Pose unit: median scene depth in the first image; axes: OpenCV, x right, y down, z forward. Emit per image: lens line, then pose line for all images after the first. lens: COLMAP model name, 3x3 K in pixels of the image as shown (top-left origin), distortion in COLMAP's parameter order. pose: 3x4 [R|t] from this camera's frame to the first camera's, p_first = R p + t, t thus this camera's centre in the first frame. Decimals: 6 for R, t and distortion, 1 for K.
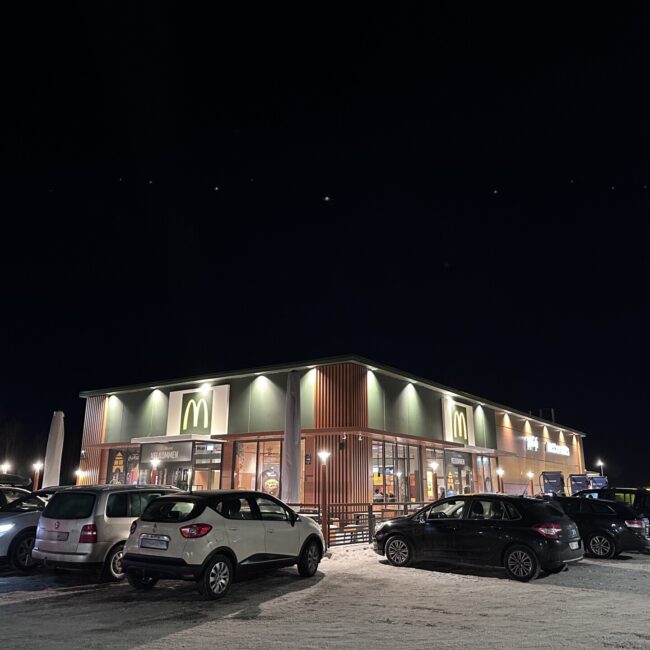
lens RADIAL K [[604.8, 0, 325.0], [0, 604.8, 325.0], [0, 0, 1]] dist [0.117714, 0.002545]
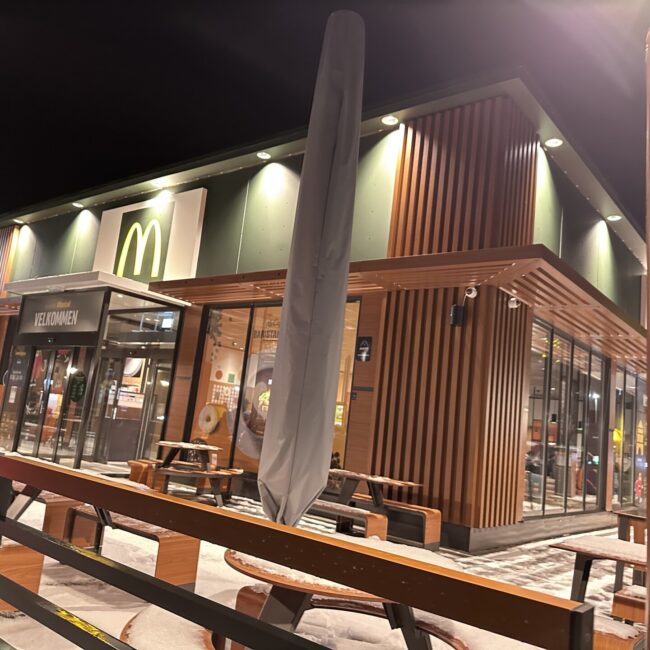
lens RADIAL K [[616.8, 0, 325.0], [0, 616.8, 325.0], [0, 0, 1]] dist [0.012925, 0.005498]
pose [[0.992111, 0.092735, -0.084358, -0.017919], [-0.084208, 0.991461, 0.099570, 0.148066], [0.092871, -0.091681, 0.991448, 0.533465]]
